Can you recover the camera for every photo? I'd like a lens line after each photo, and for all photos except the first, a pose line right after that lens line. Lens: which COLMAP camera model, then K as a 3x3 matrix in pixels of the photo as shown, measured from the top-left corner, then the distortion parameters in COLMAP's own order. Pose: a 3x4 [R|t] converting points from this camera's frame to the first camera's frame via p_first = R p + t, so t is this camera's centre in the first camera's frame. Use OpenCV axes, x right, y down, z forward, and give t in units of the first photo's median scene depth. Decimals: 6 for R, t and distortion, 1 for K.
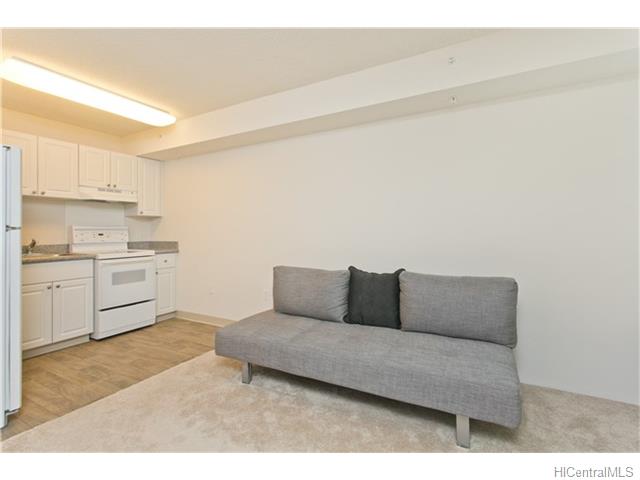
lens RADIAL K [[304.8, 0, 328.8], [0, 304.8, 238.4], [0, 0, 1]] dist [-0.002259, 0.000226]
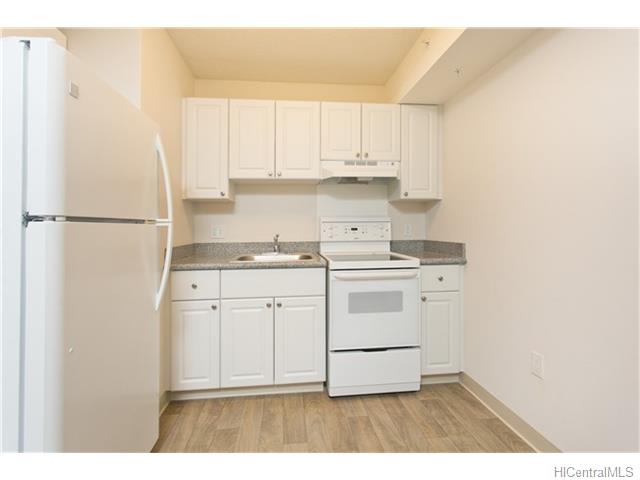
lens RADIAL K [[297.5, 0, 320.2], [0, 297.5, 219.3], [0, 0, 1]] dist [-0.000727, -0.000024]
pose [[0.548045, -0.013457, -0.836341, -0.245760], [-0.019646, 0.999388, -0.028953, -0.015153], [0.836218, 0.032298, 0.547445, 0.626297]]
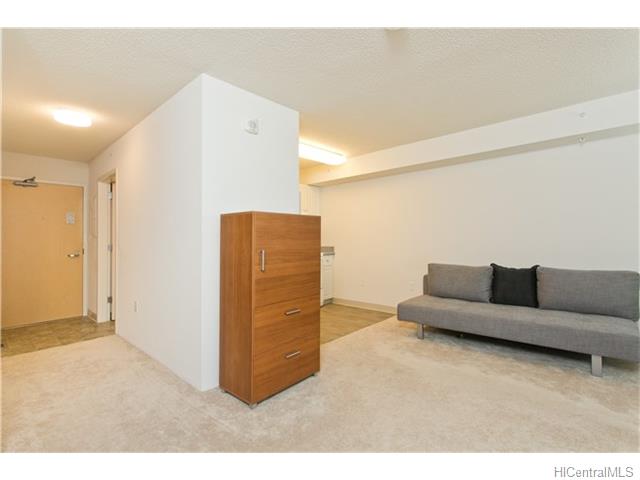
lens RADIAL K [[304.8, 0, 328.8], [0, 304.8, 238.4], [0, 0, 1]] dist [-0.002259, 0.000226]
pose [[0.968373, -0.002963, -0.249489, -0.226438], [-0.003682, 0.999651, -0.026162, 0.012992], [0.249480, 0.026253, 0.968024, -0.392277]]
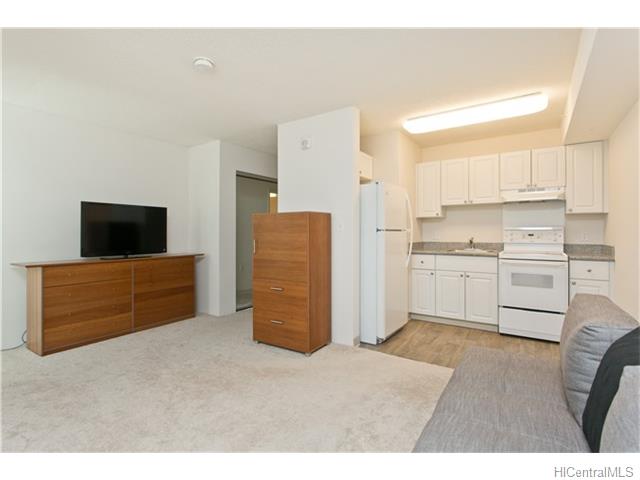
lens RADIAL K [[341.7, 0, 316.0], [0, 341.7, 233.1], [0, 0, 1]] dist [-0.001301, 0.000230]
pose [[-0.119748, 0.012458, -0.992726, 0.498485], [-0.023674, 0.999601, 0.015400, -0.021655], [0.992522, 0.025346, -0.119406, 0.488366]]
